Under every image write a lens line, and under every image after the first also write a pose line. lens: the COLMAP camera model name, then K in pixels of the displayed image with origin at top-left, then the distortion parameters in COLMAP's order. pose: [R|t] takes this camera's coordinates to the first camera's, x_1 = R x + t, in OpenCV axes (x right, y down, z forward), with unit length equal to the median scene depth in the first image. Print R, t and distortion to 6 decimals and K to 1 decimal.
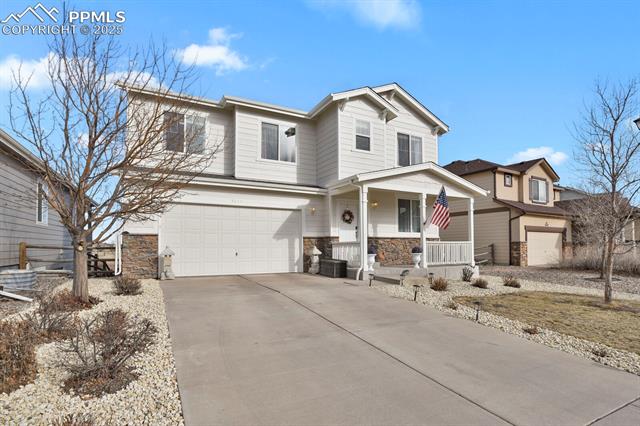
lens RADIAL K [[314.6, 0, 314.2], [0, 314.6, 239.0], [0, 0, 1]] dist [-0.023914, -0.003316]
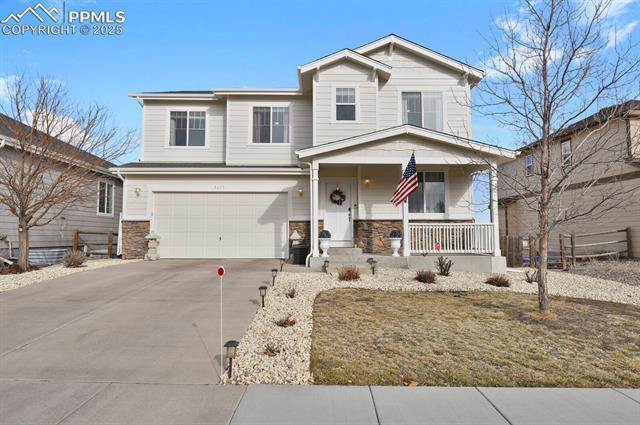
lens RADIAL K [[363.5, 0, 319.6], [0, 363.5, 210.7], [0, 0, 1]] dist [-0.005182, 0.000107]
pose [[0.898417, -0.031405, -0.438019, 0.523966], [0.011392, 0.998771, -0.048244, 0.016636], [0.438996, 0.038353, 0.897670, 0.065692]]
